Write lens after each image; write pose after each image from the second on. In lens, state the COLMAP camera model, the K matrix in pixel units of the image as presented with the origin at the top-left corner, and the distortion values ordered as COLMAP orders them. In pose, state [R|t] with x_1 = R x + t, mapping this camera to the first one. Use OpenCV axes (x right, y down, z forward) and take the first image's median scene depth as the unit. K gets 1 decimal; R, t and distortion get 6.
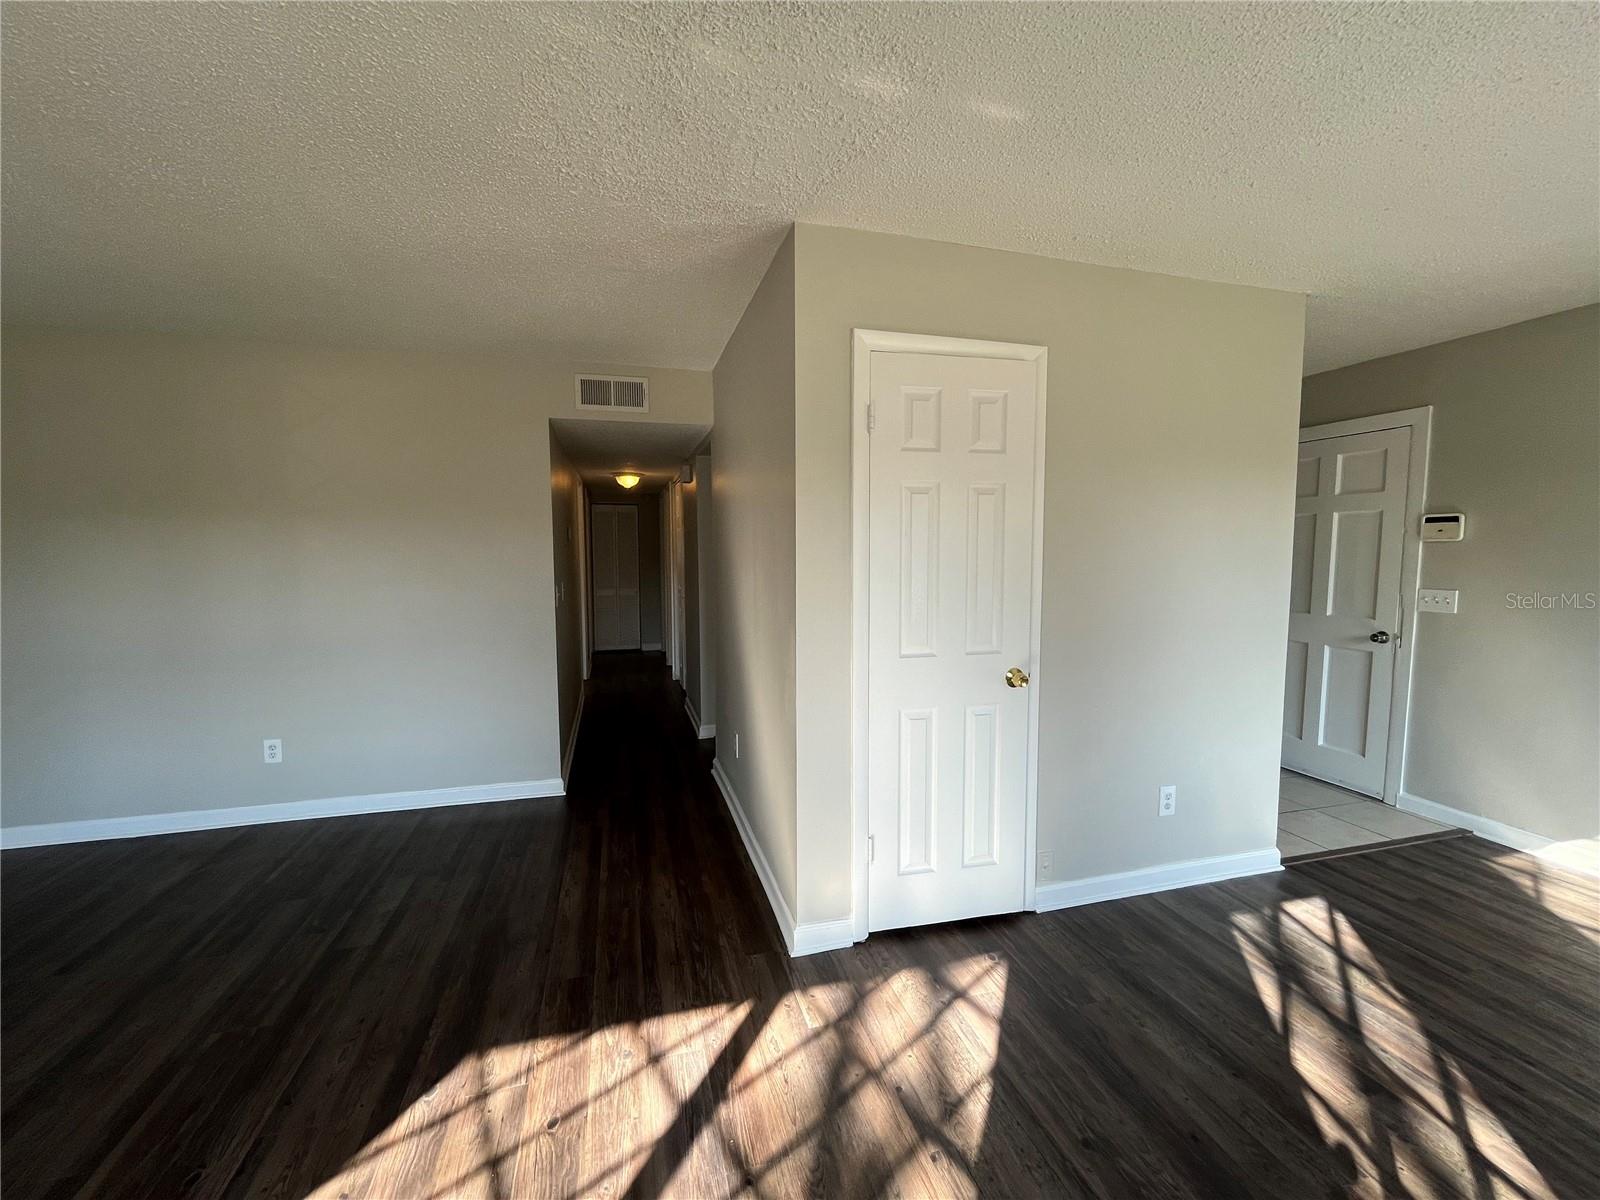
lens RADIAL K [[653.1, 0, 800.0], [0, 653.1, 602.7], [0, 0, 1]] dist [-0.004768, 0.000159]
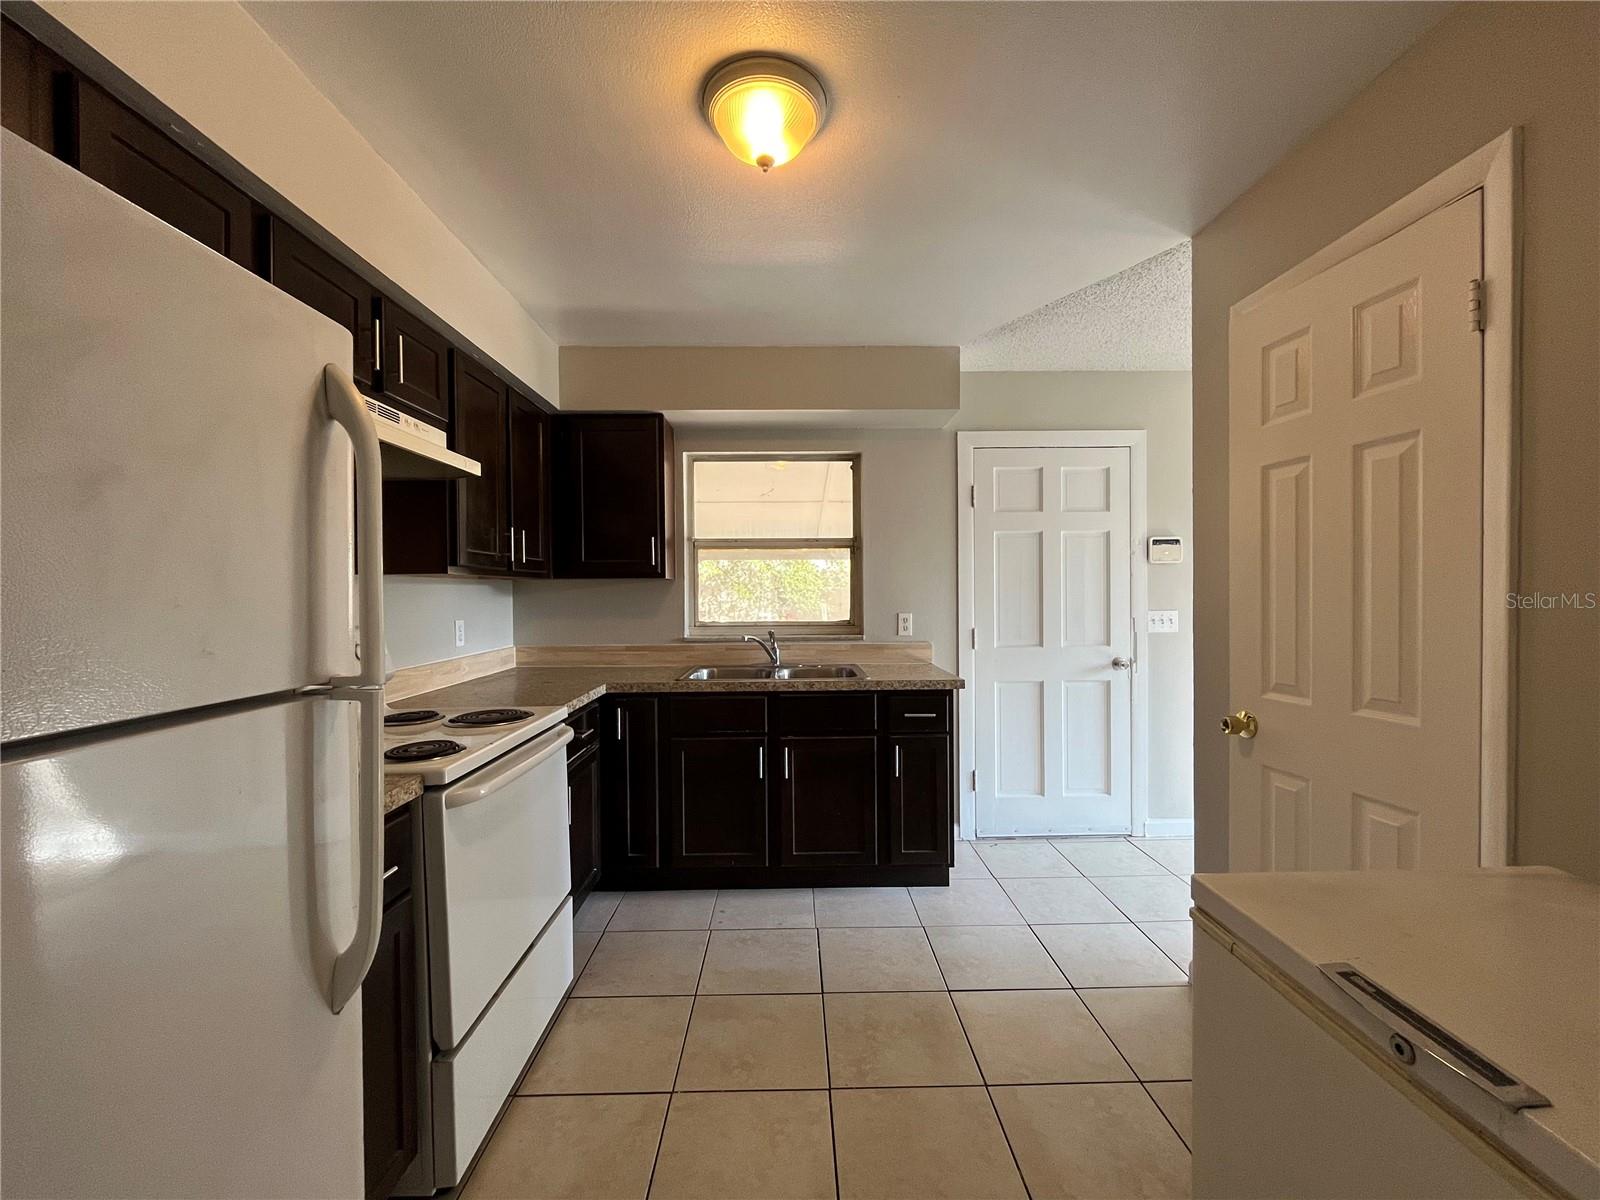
lens RADIAL K [[653.1, 0, 801.8], [0, 653.1, 591.9], [0, 0, 1]] dist [-0.004768, 0.000159]
pose [[0.256620, -0.008043, 0.966479, -0.219937], [0.089611, 0.995856, -0.015506, -0.115207], [-0.962349, 0.090587, 0.256277, 1.770921]]
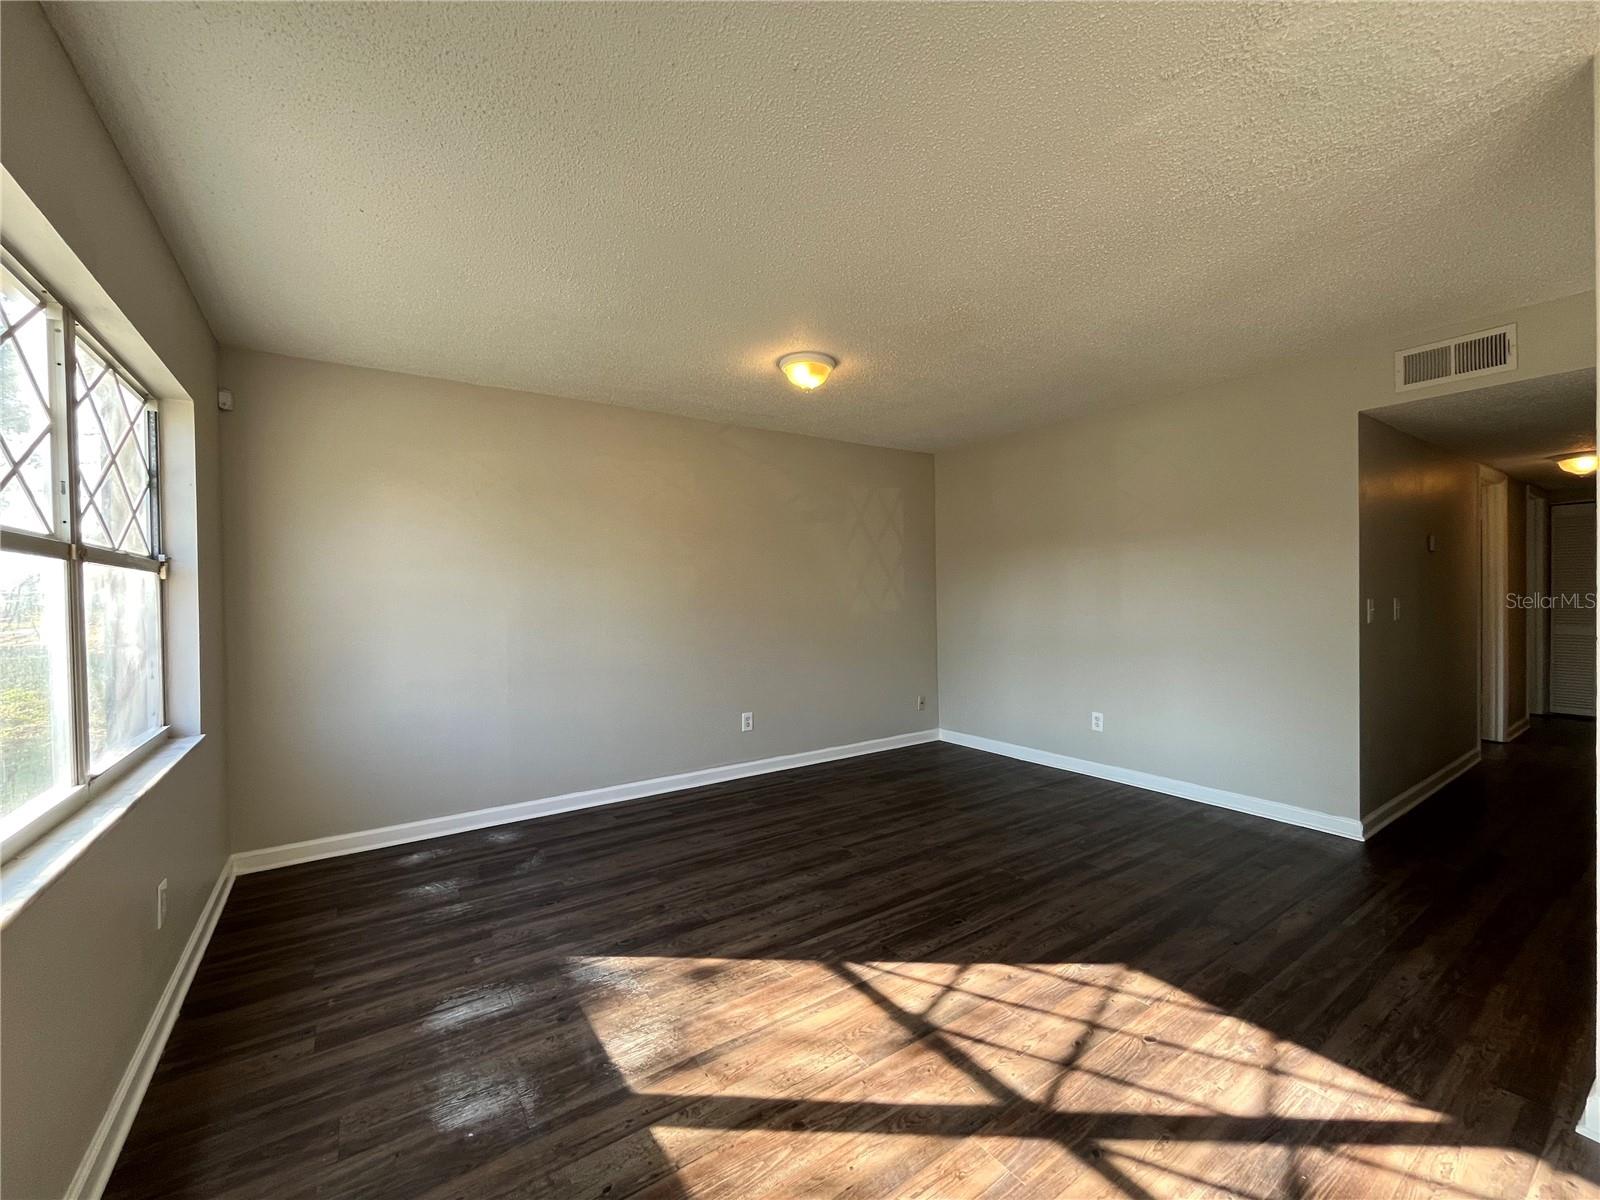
lens RADIAL K [[653.1, 0, 799.7], [0, 653.1, 603.5], [0, 0, 1]] dist [-0.004768, 0.000159]
pose [[0.320238, 0.013210, -0.947245, 0.329234], [-0.066983, 0.997716, -0.008731, 0.060423], [0.944966, 0.066245, 0.320391, 0.002973]]
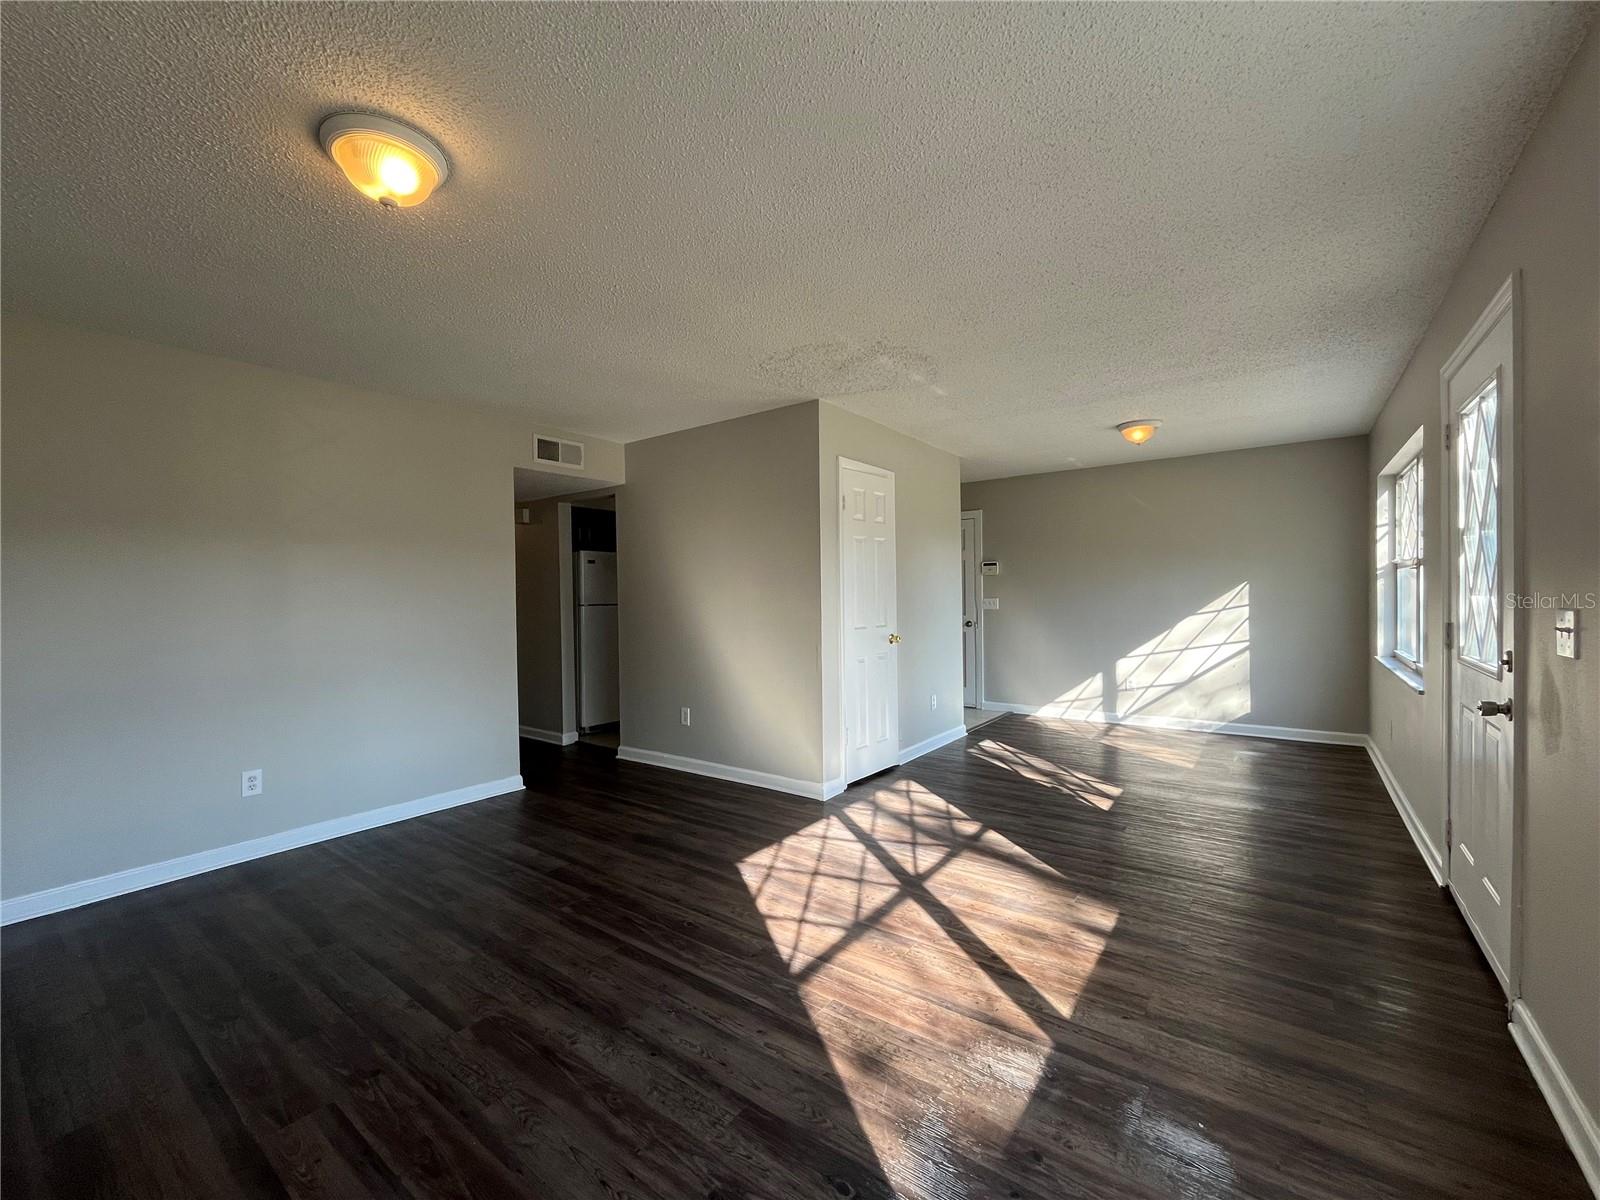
lens RADIAL K [[653.1, 0, 799.4], [0, 653.1, 605.9], [0, 0, 1]] dist [-0.004768, 0.000159]
pose [[0.790812, -0.019679, 0.611743, -1.060890], [0.063499, 0.996727, -0.050023, 0.095980], [-0.608757, 0.078404, 0.789473, -0.365940]]
